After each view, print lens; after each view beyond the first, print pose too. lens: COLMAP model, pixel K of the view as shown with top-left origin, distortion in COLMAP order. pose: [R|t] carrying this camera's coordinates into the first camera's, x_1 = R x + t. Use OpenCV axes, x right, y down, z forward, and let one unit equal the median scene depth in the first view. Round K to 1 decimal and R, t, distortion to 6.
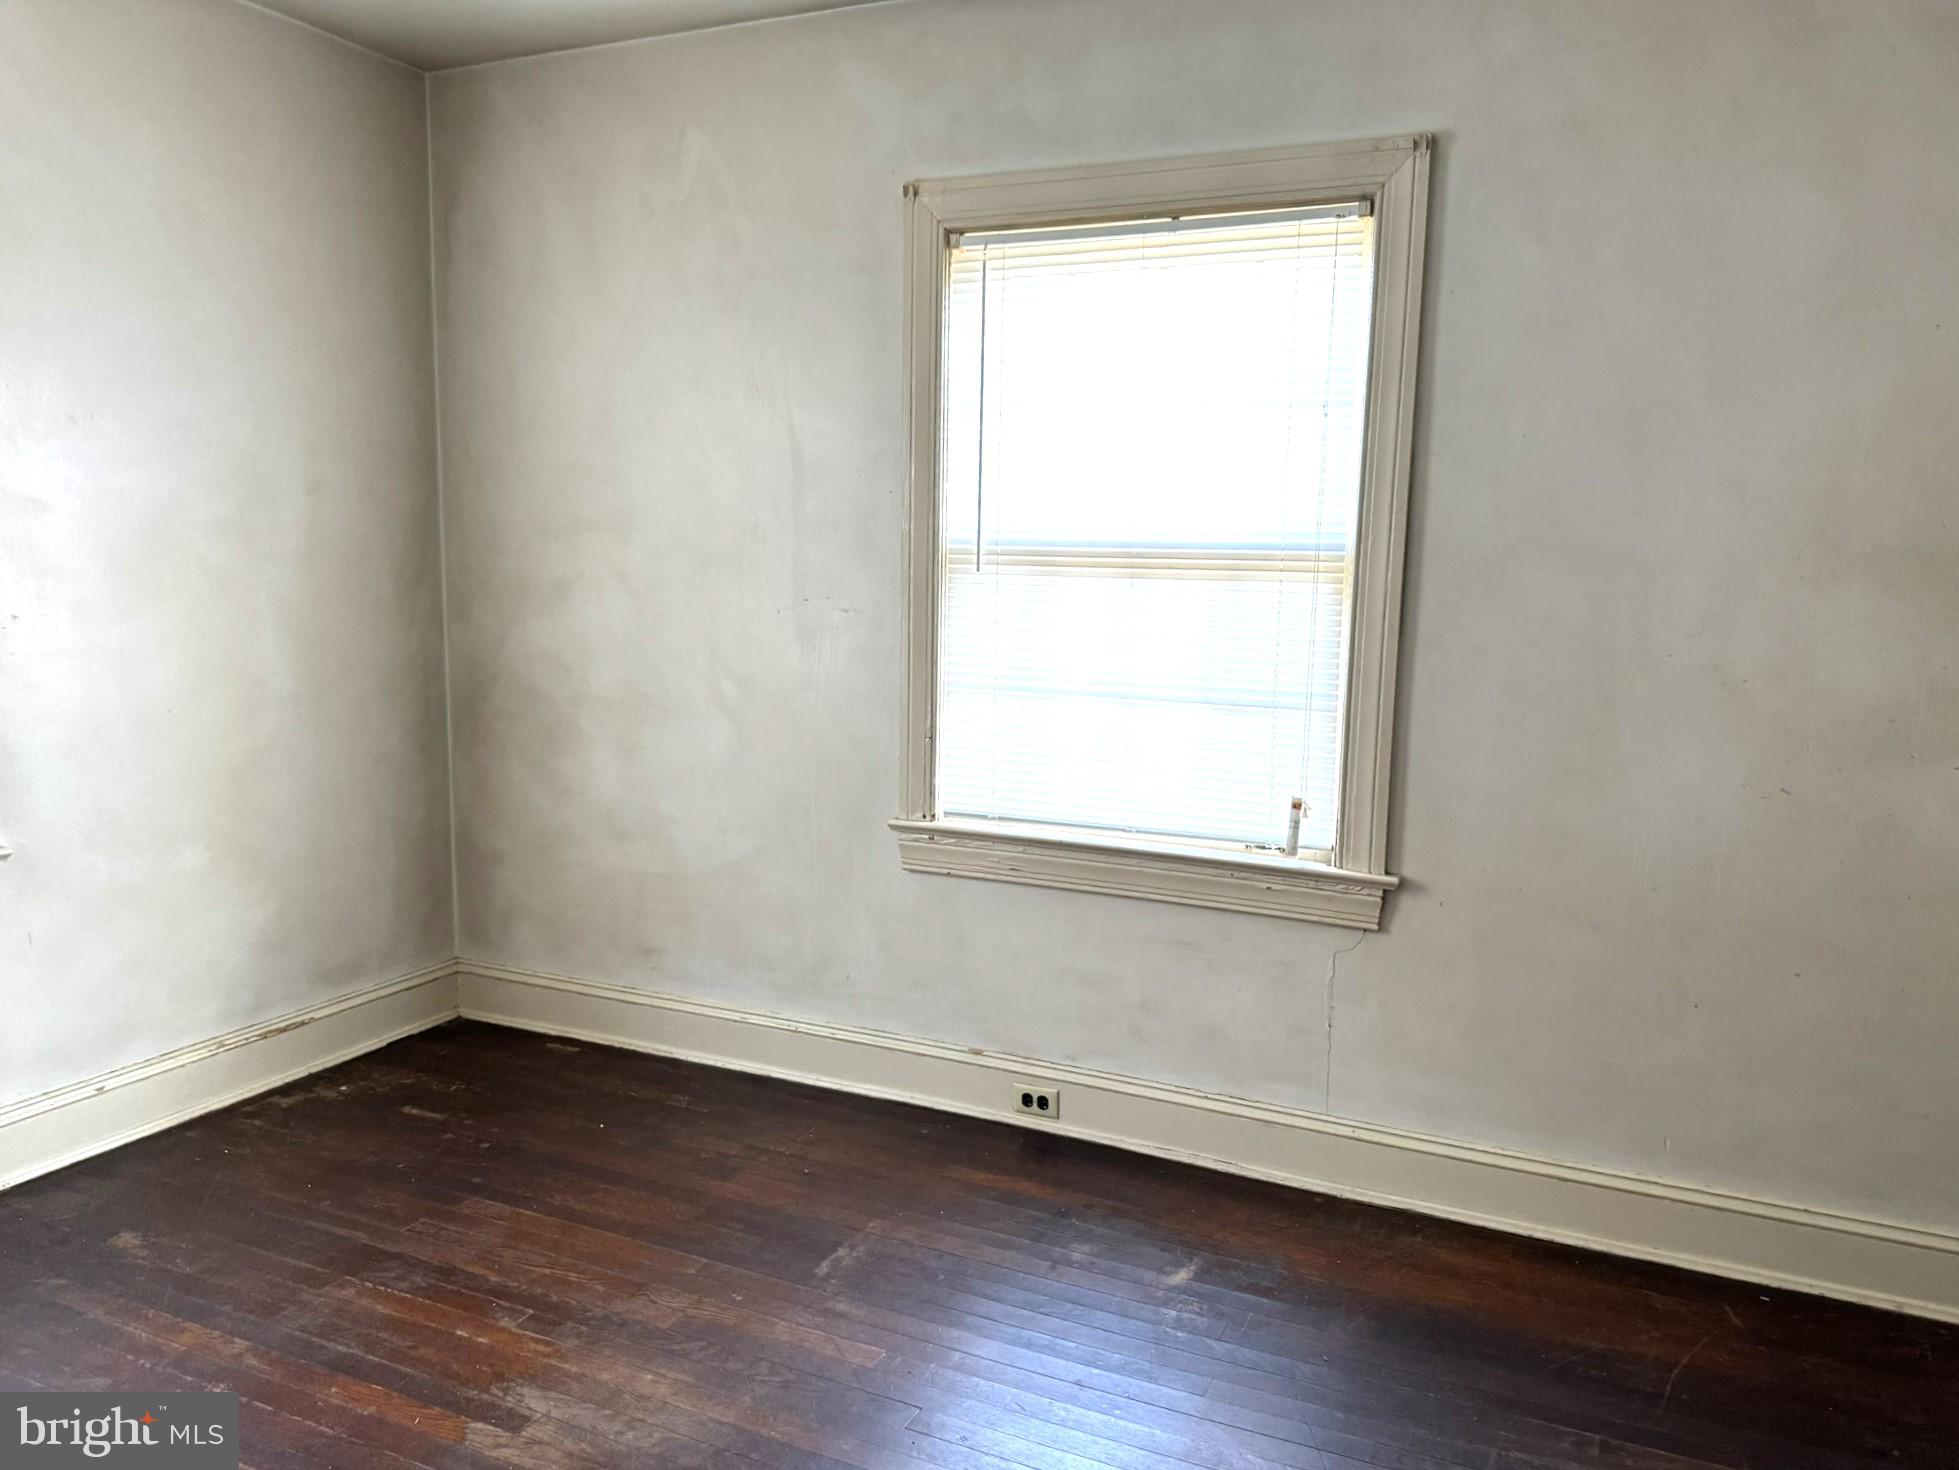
lens RADIAL K [[1417.1, 0, 979.5], [0, 1417.1, 735.0], [0, 0, 1]] dist [0.005988, -0.004240]
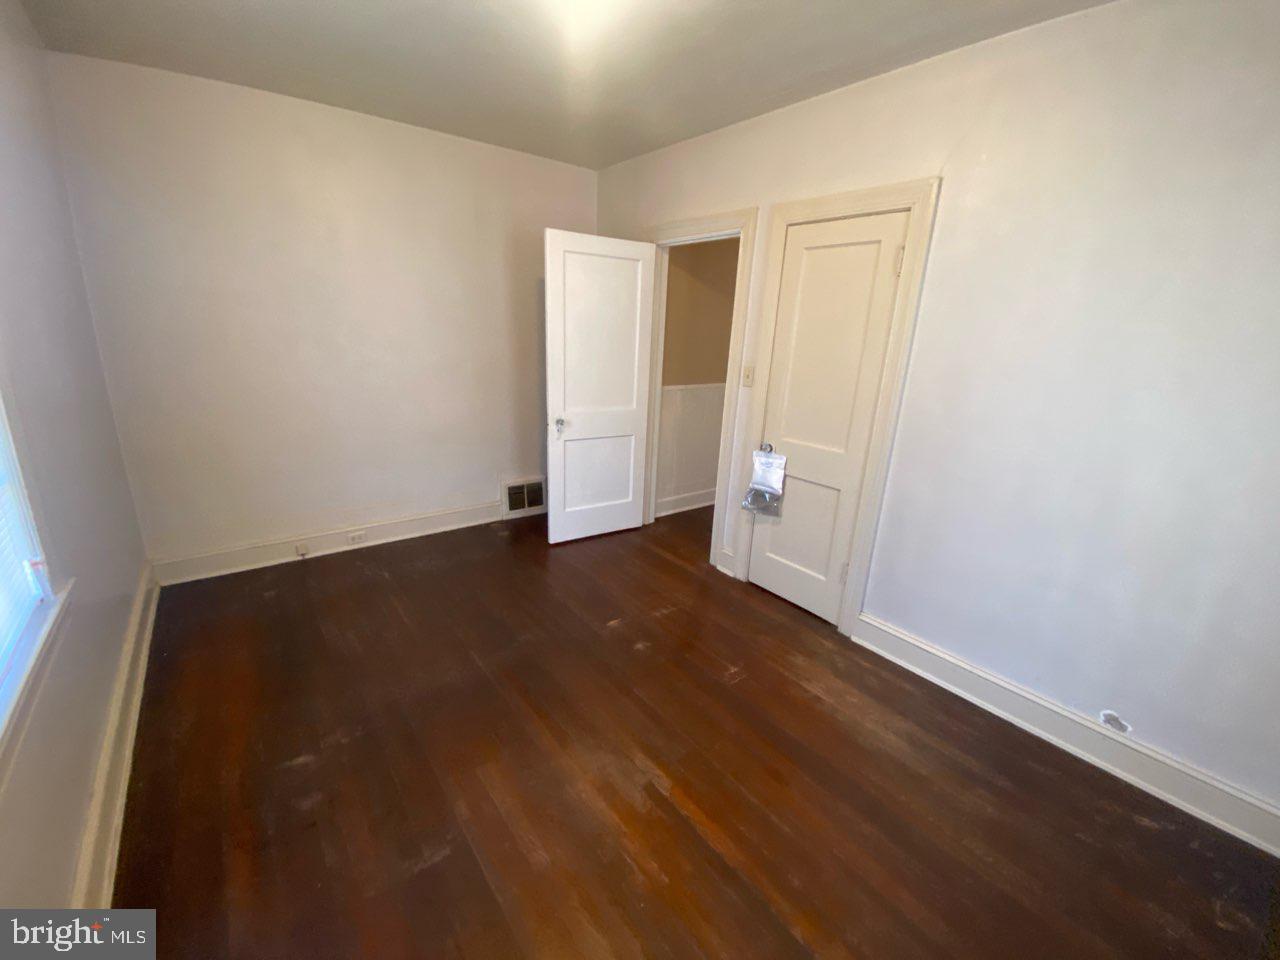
lens RADIAL K [[526.0, 0, 640.0], [0, 526.0, 480.0], [0, 0, 1]] dist [0.000696, -0.000037]
pose [[-0.889722, -0.191030, 0.414611, -0.385381], [-0.007683, 0.914371, 0.404804, -0.190003], [-0.456438, 0.356977, -0.815004, 1.032378]]
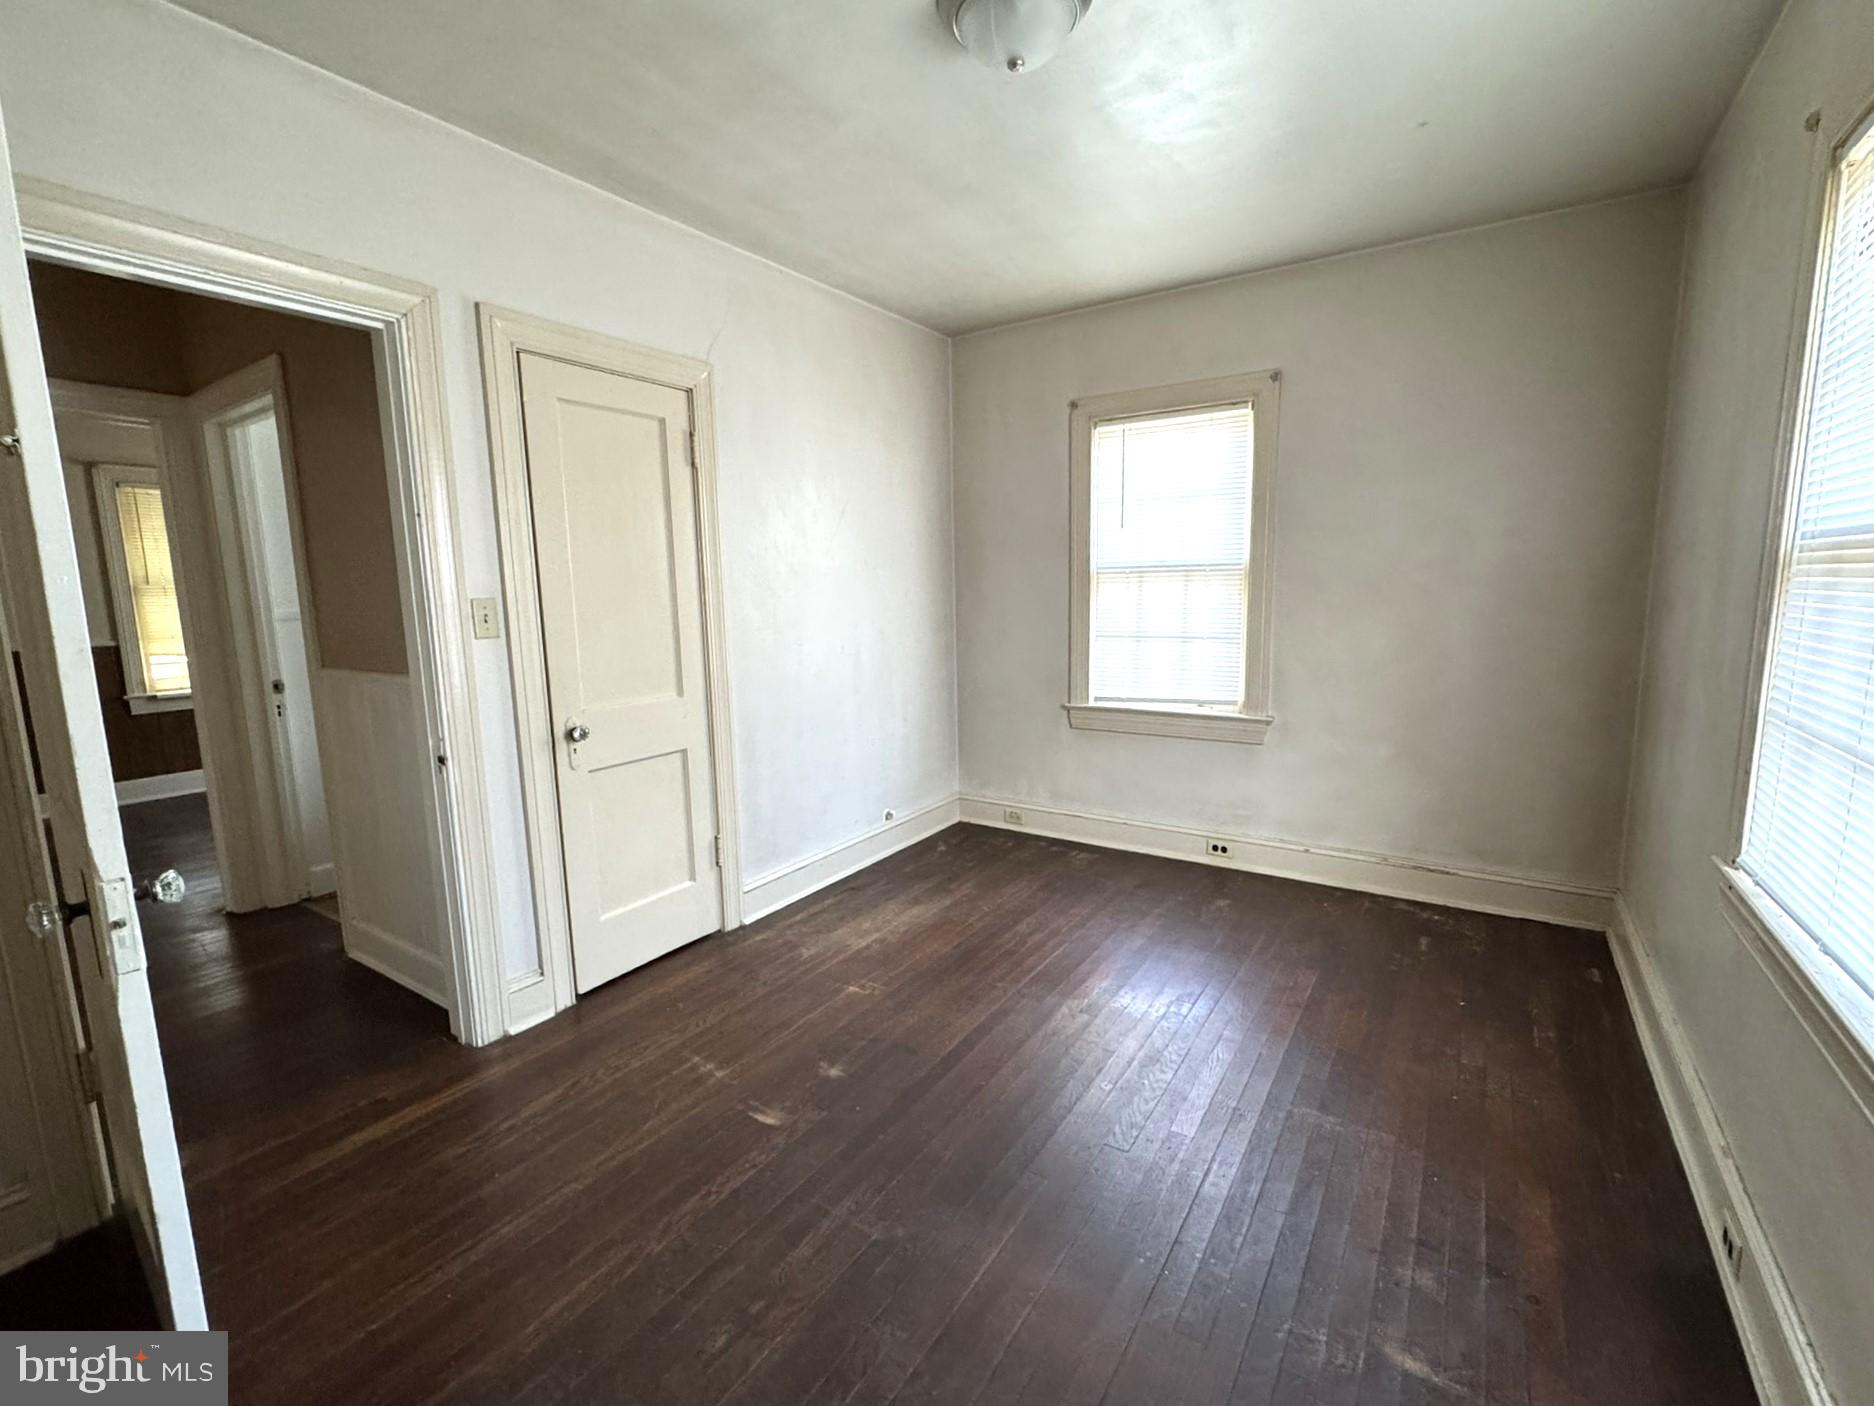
lens RADIAL K [[816.4, 0, 937.0], [0, 816.4, 703.0], [0, 0, 1]] dist [0.014615, -0.000107]
pose [[-0.151034, 0.122743, -0.980879, 0.542103], [-0.109584, 0.984067, 0.140015, -0.054047], [0.982436, 0.128636, -0.135177, 0.613016]]
